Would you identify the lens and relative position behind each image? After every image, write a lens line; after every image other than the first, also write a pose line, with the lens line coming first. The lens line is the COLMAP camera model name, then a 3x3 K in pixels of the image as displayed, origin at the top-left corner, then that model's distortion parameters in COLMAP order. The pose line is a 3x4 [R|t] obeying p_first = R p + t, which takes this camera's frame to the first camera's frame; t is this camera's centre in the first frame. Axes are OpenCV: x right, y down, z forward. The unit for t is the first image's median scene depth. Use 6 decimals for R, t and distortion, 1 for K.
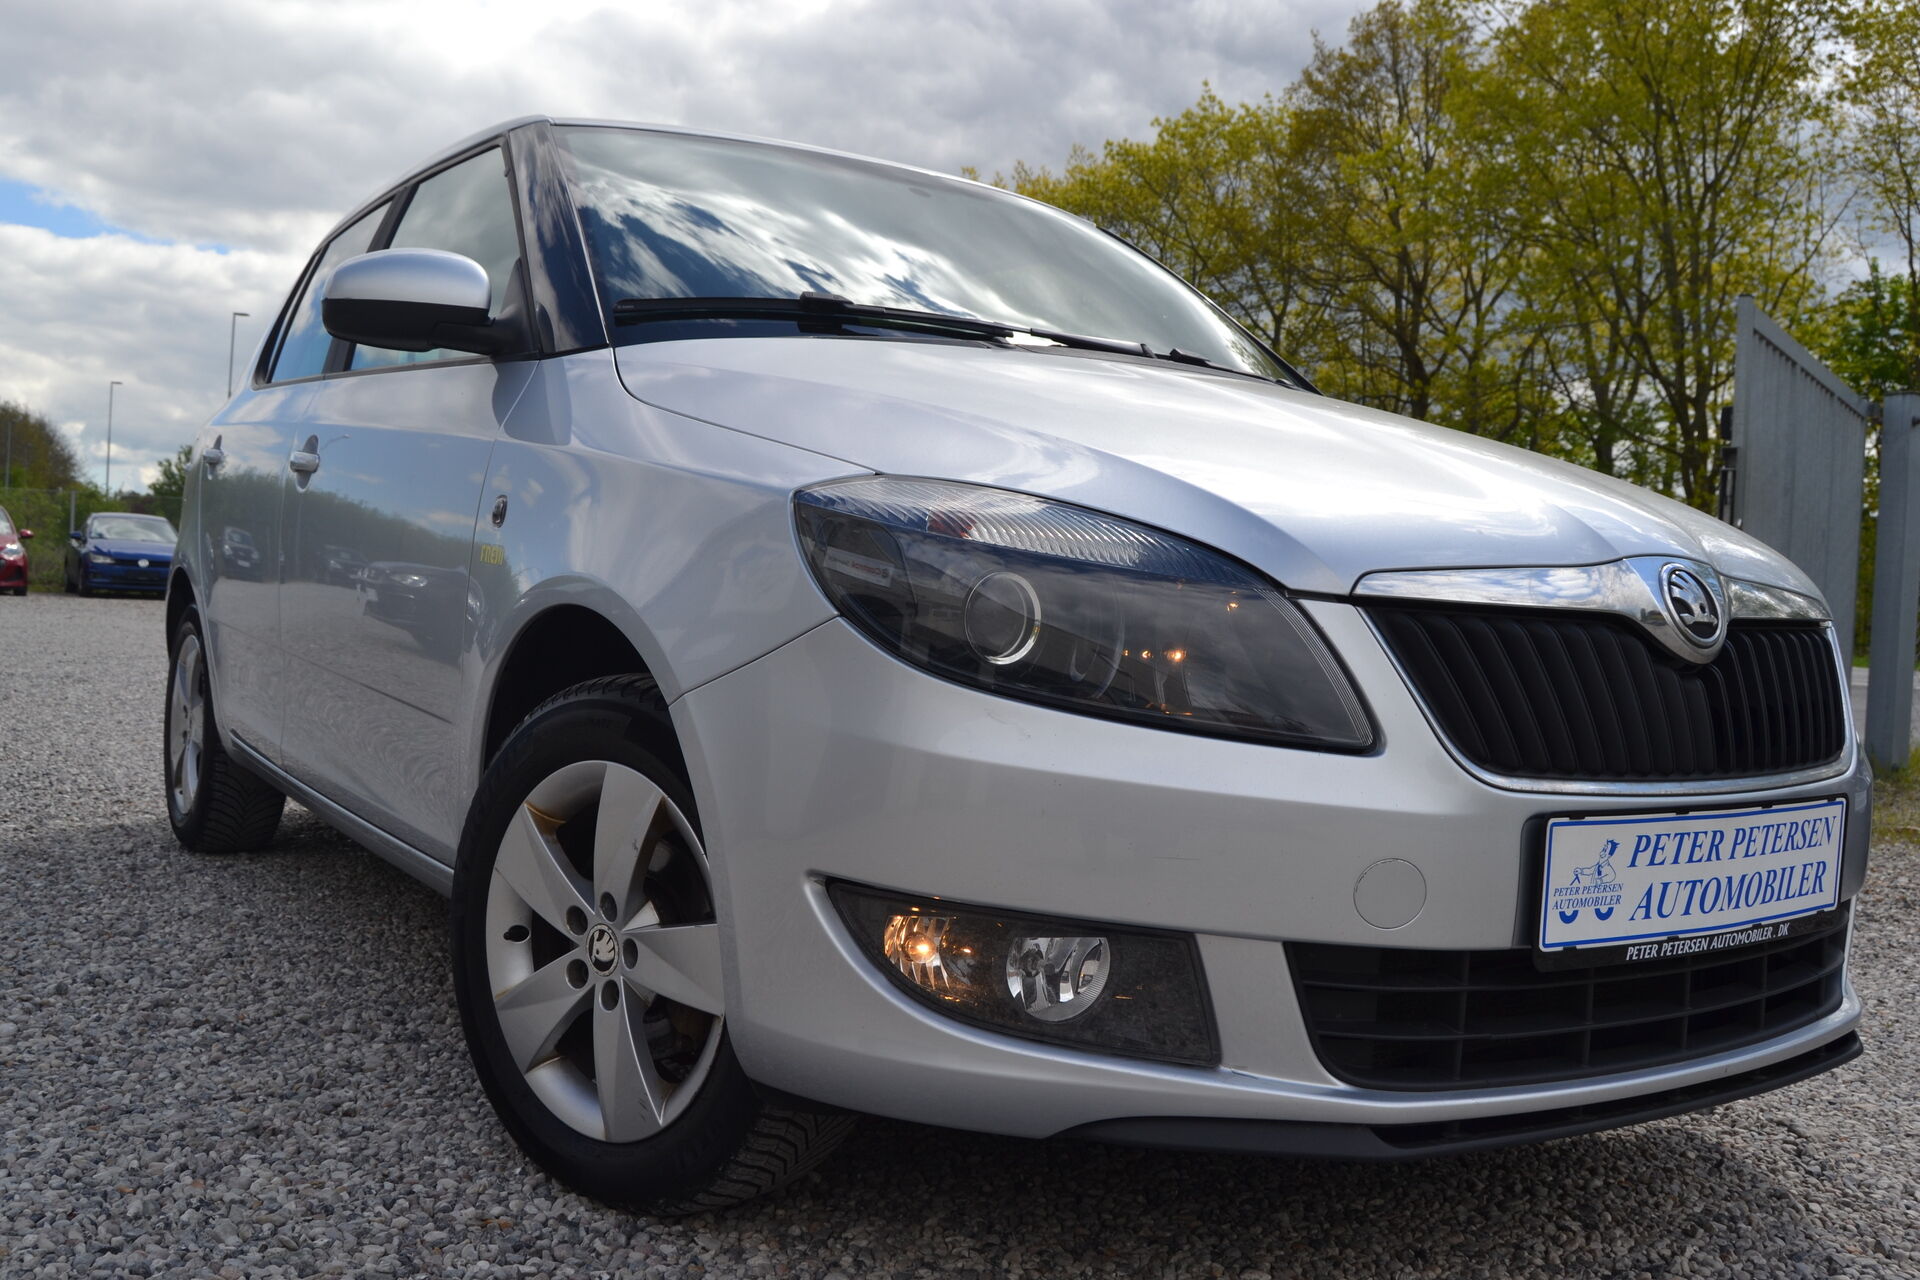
lens RADIAL K [[1686.0, 0, 951.4], [0, 1686.0, 637.2], [0, 0, 1]] dist [-0.052941, 0.033190]
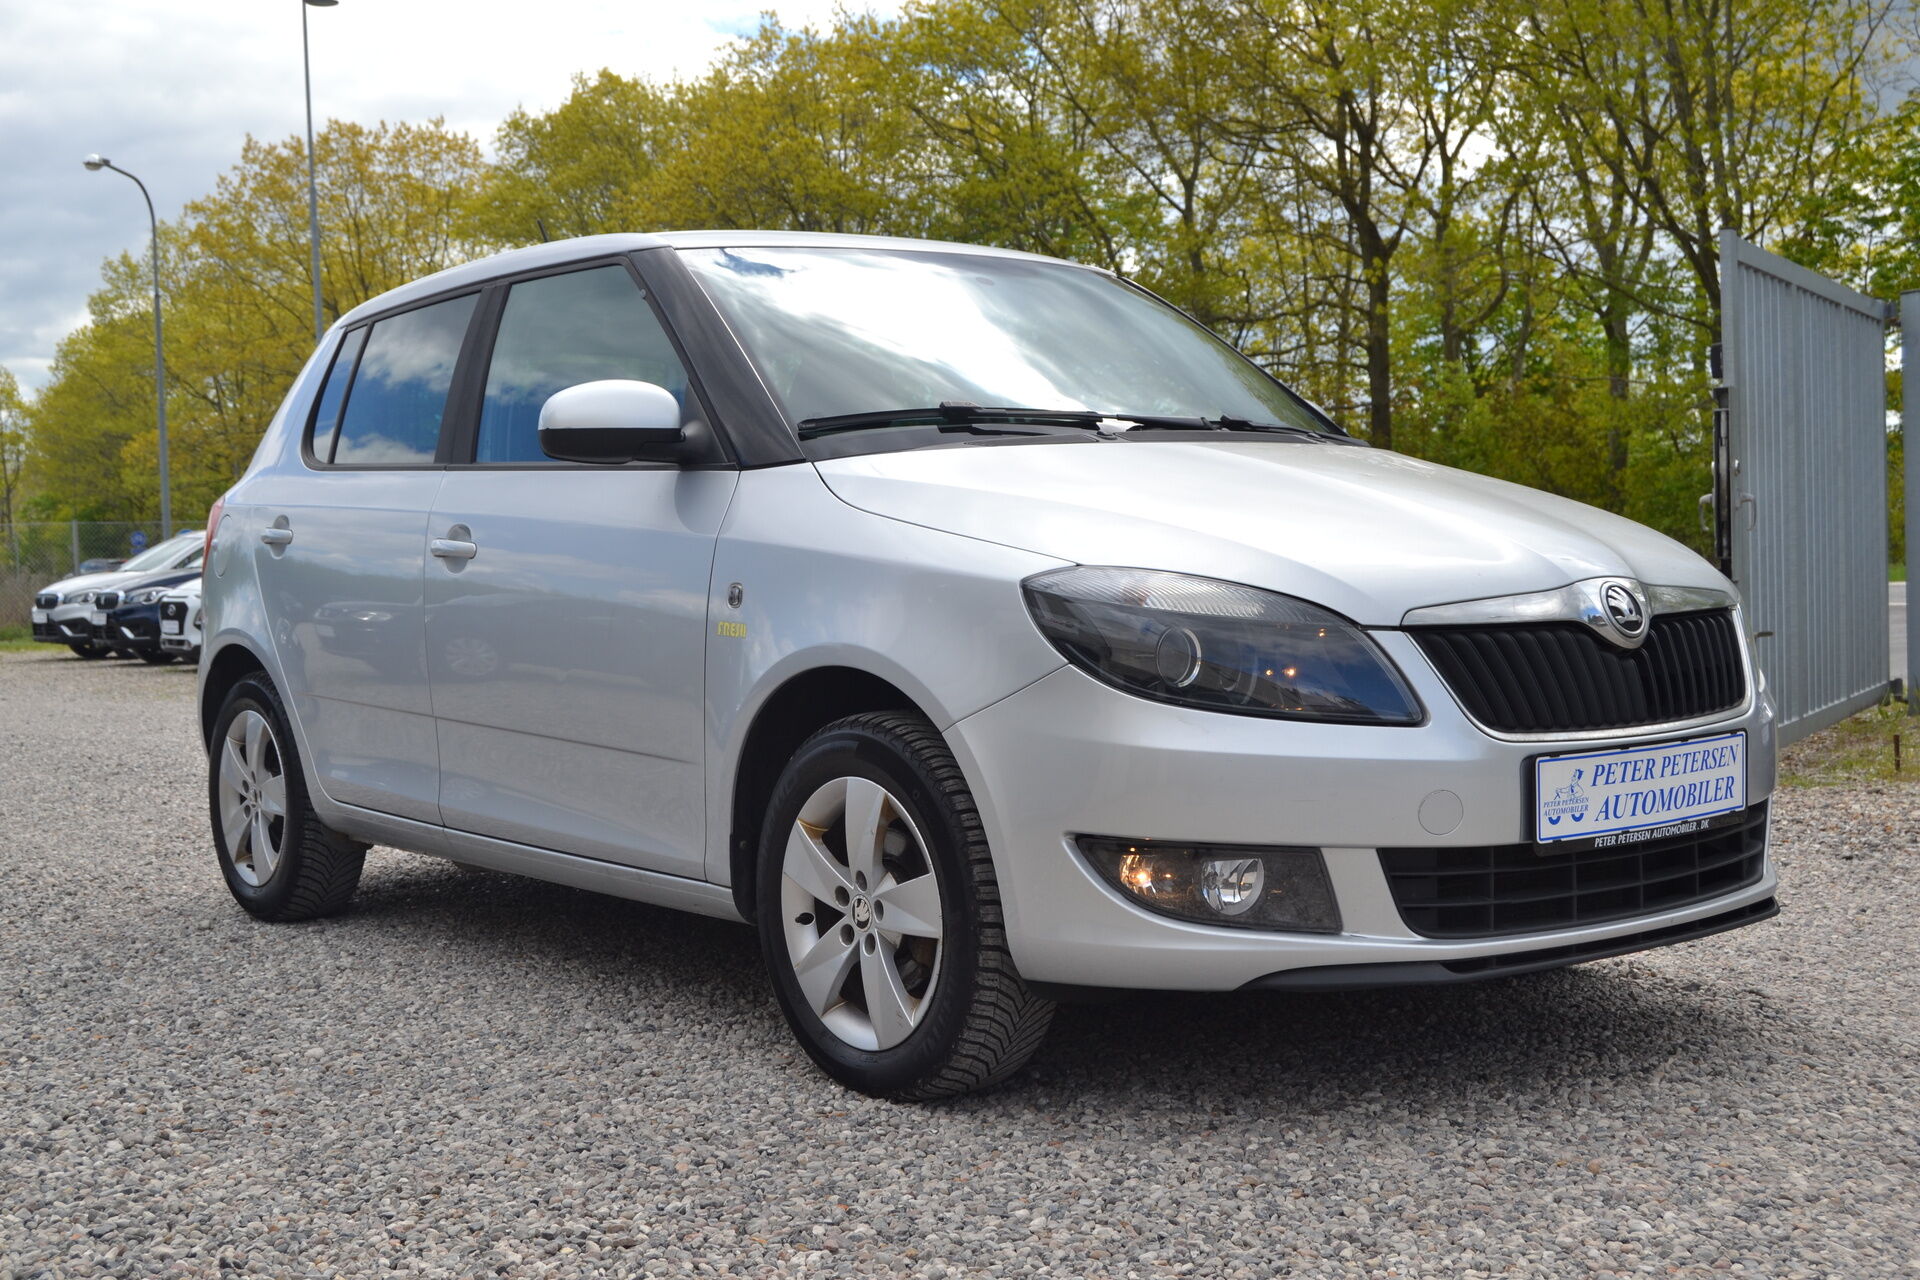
lens RADIAL K [[2368.7, 0, 882.1], [0, 2368.7, 641.3], [0, 0, 1]] dist [-0.010134, 0.000000]
pose [[0.995211, -0.078585, 0.058131, -0.332782], [0.077956, 0.996872, 0.013023, -0.068734], [-0.058972, -0.008429, 0.998224, -1.047214]]
